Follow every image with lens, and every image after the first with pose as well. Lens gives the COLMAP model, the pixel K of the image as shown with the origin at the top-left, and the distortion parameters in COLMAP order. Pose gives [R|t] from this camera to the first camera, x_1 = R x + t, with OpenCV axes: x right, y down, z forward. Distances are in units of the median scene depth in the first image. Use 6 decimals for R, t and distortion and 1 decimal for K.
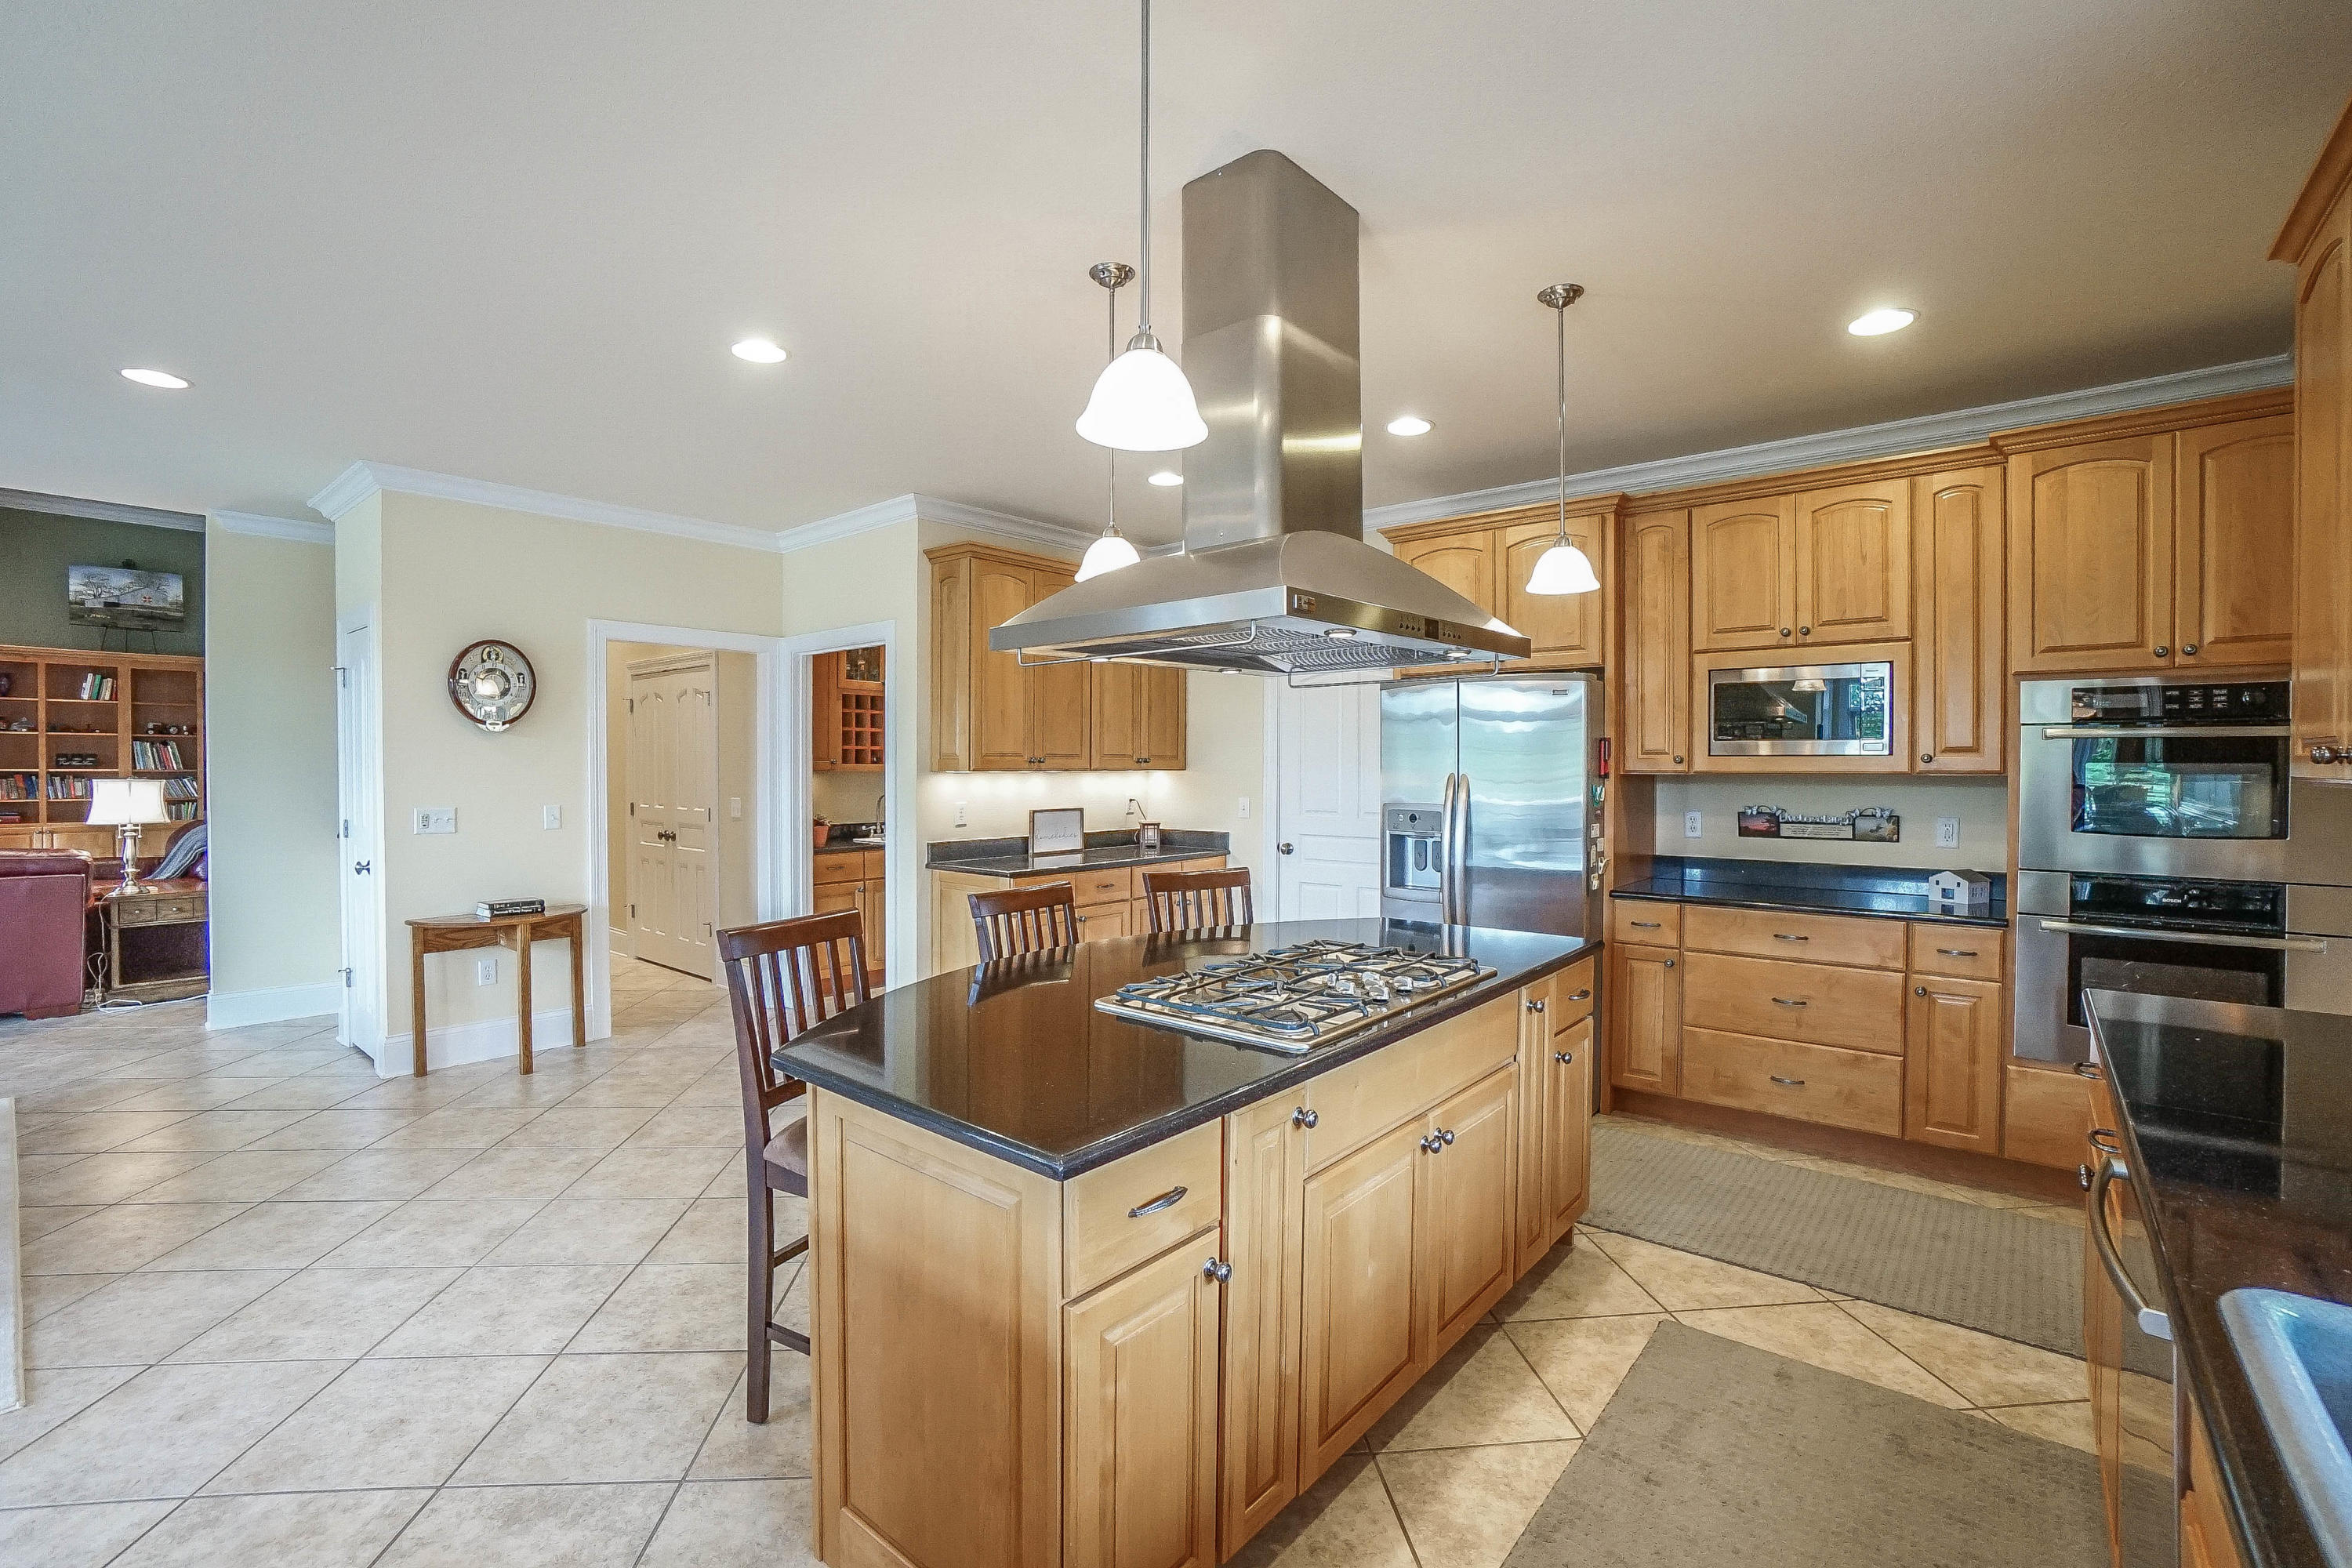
lens RADIAL K [[1051.8, 0, 1154.6], [0, 1051.8, 777.6], [0, 0, 1]] dist [-0.046360, 0.012892]
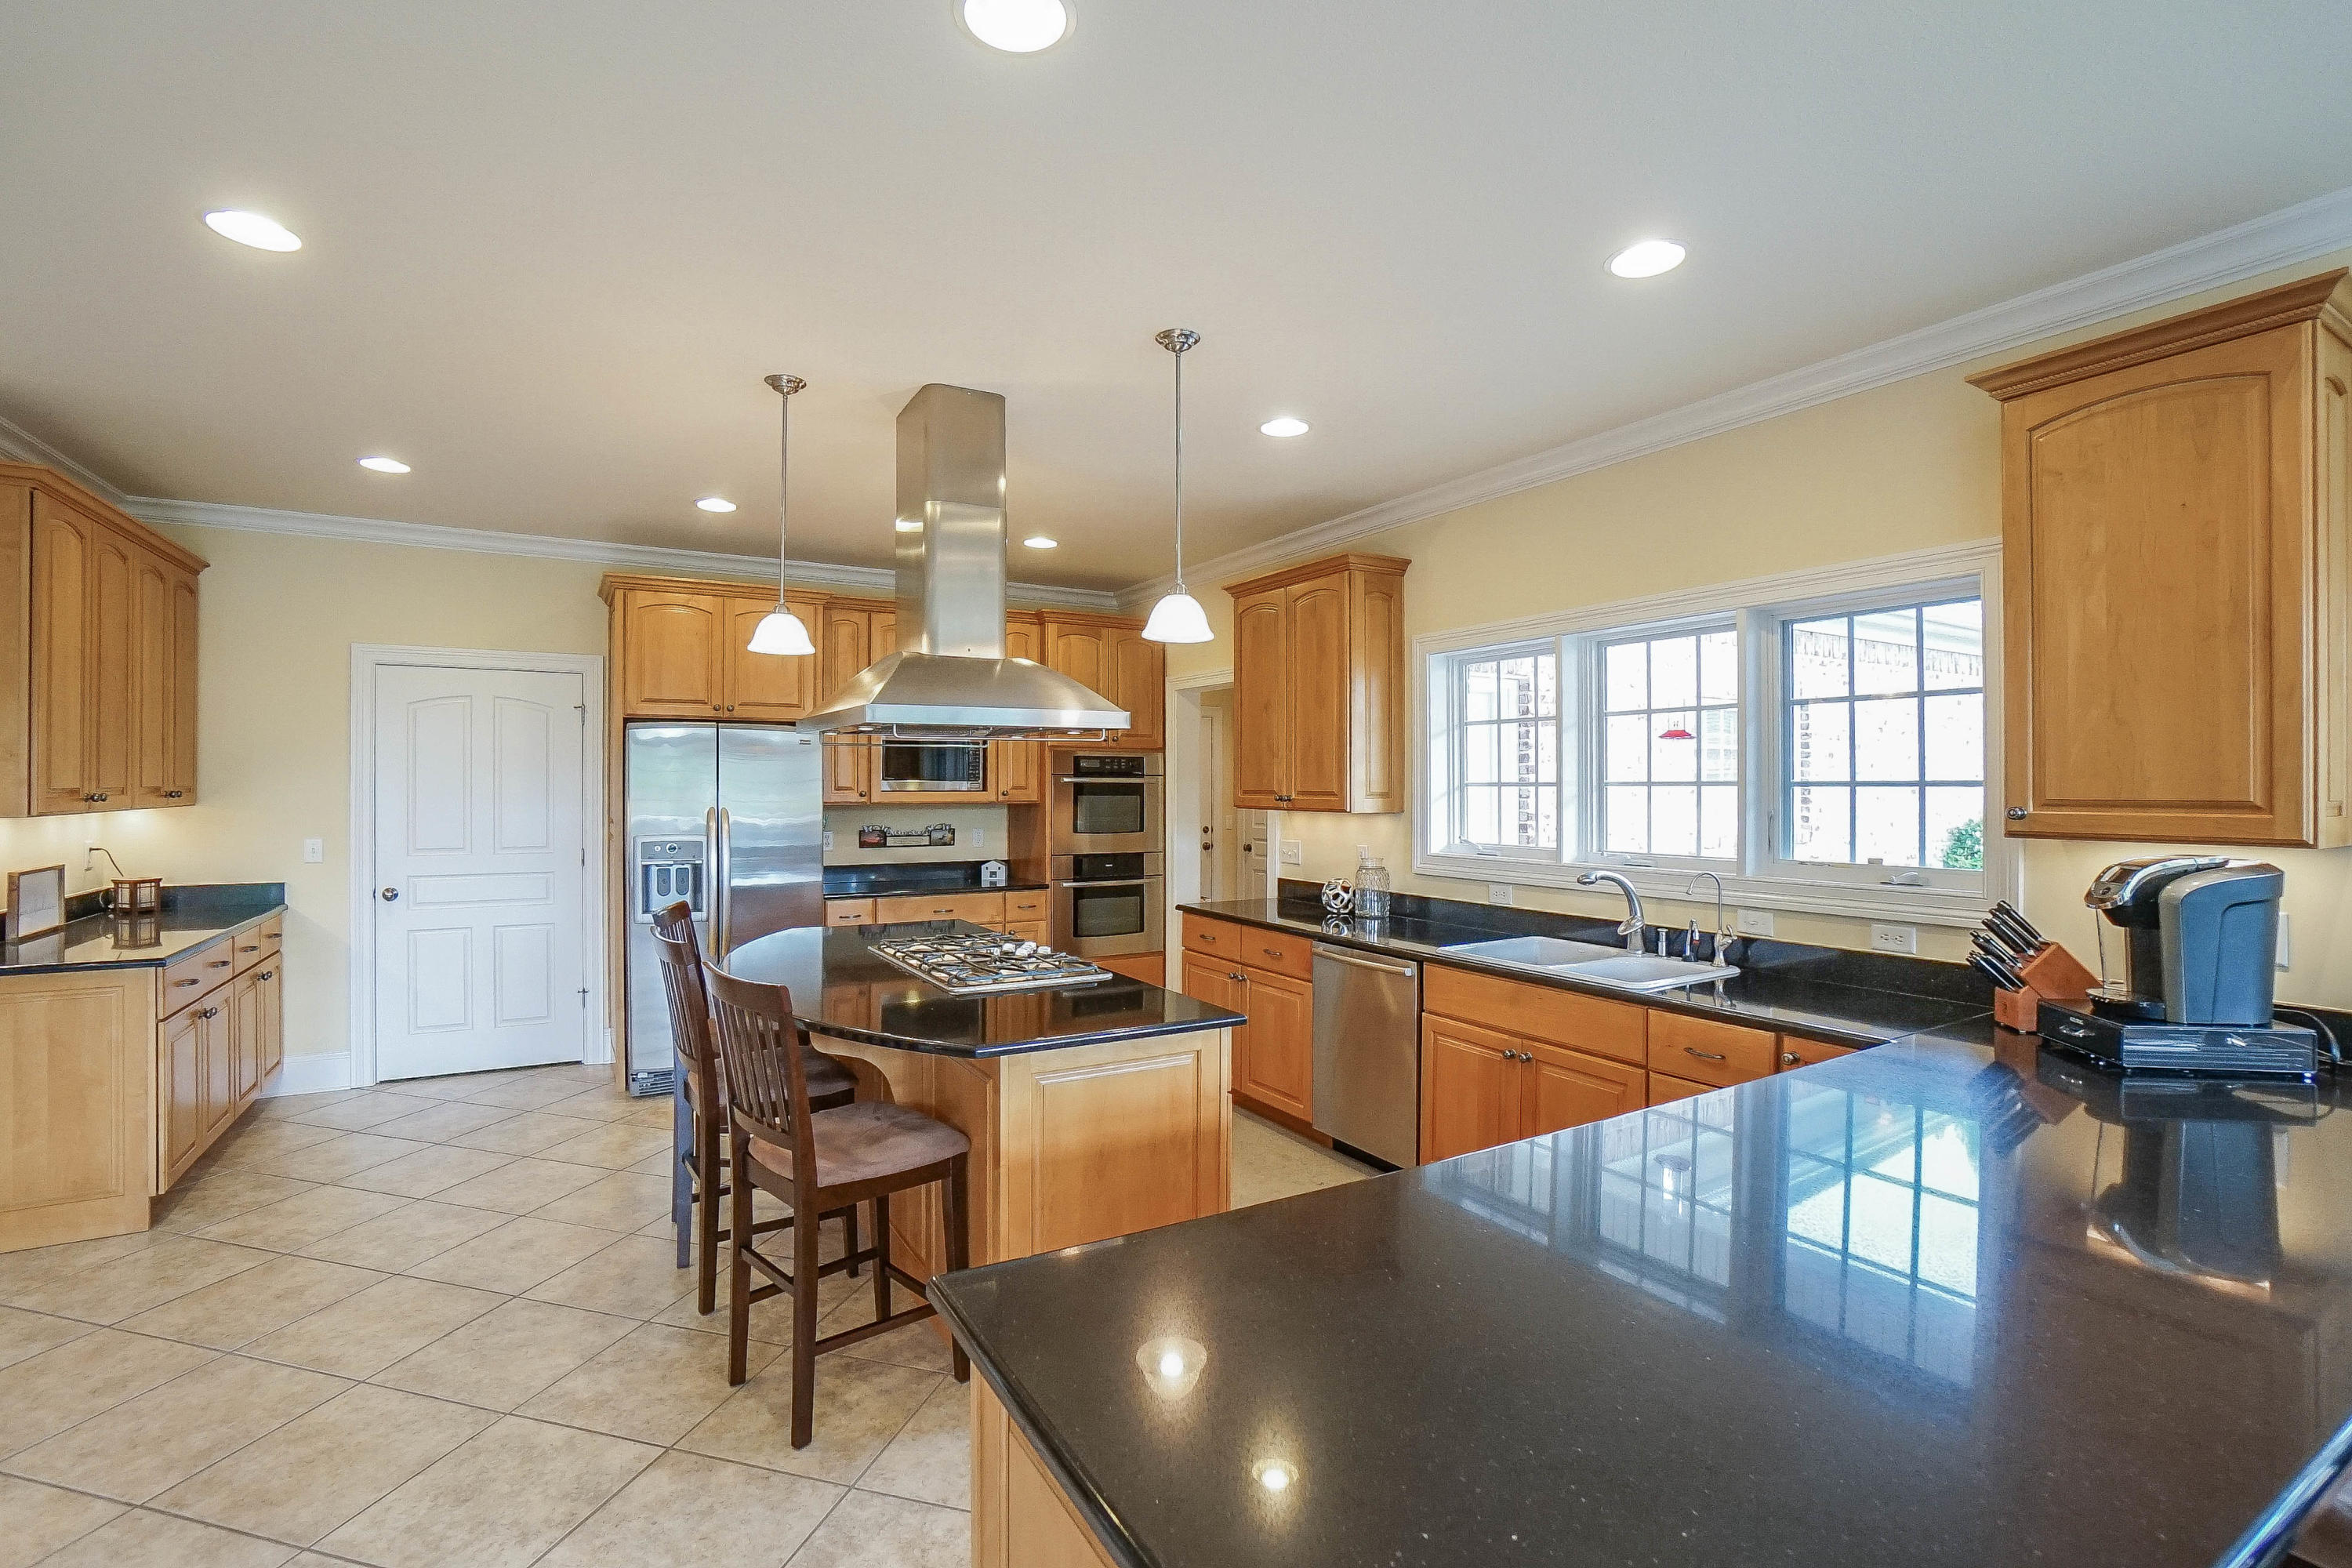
lens RADIAL K [[1051.8, 0, 1184.4], [0, 1051.8, 788.7], [0, 0, 1]] dist [-0.046360, 0.012892]
pose [[0.318533, -0.005370, 0.947897, -0.469484], [0.006121, 0.999975, 0.003608, -0.018600], [-0.947892, 0.004653, 0.318558, 0.107576]]
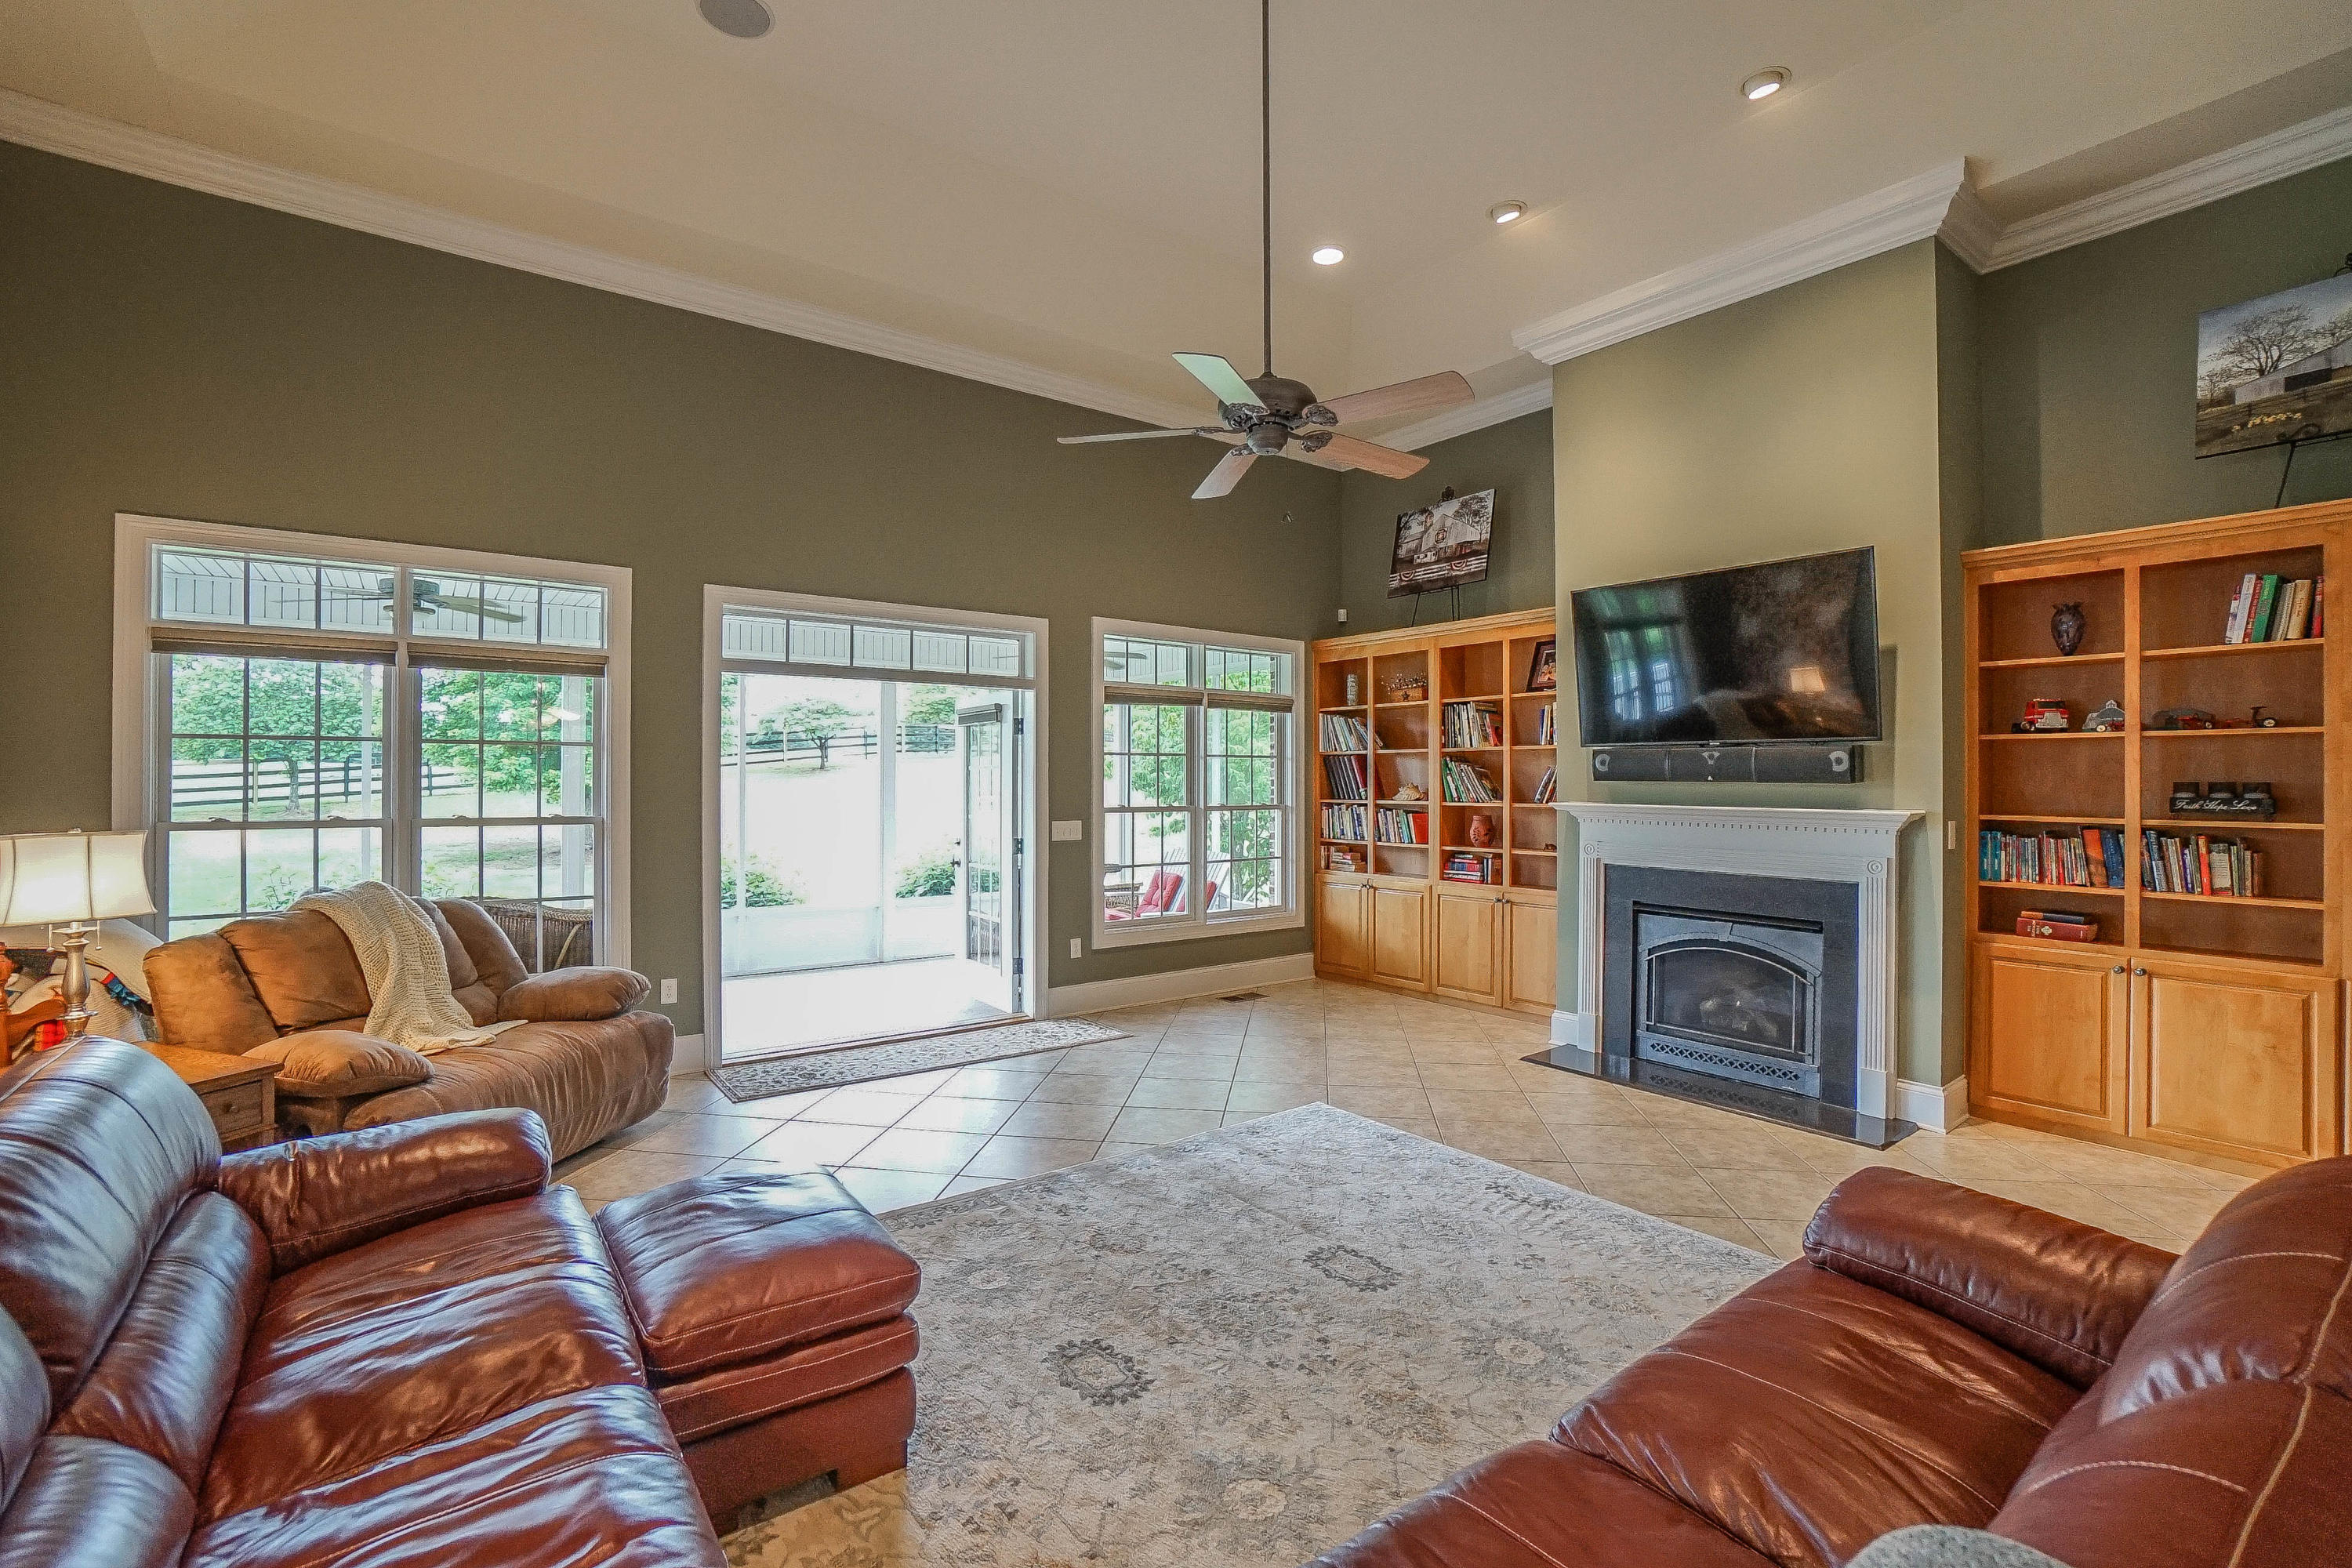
lens RADIAL K [[1051.8, 0, 1148.0], [0, 1051.8, 777.9], [0, 0, 1]] dist [-0.046360, 0.012892]
pose [[-0.218902, -0.004613, -0.975736, -0.993715], [-0.011997, 0.999926, -0.002036, -0.032992], [0.975673, 0.011260, -0.218941, 1.155559]]
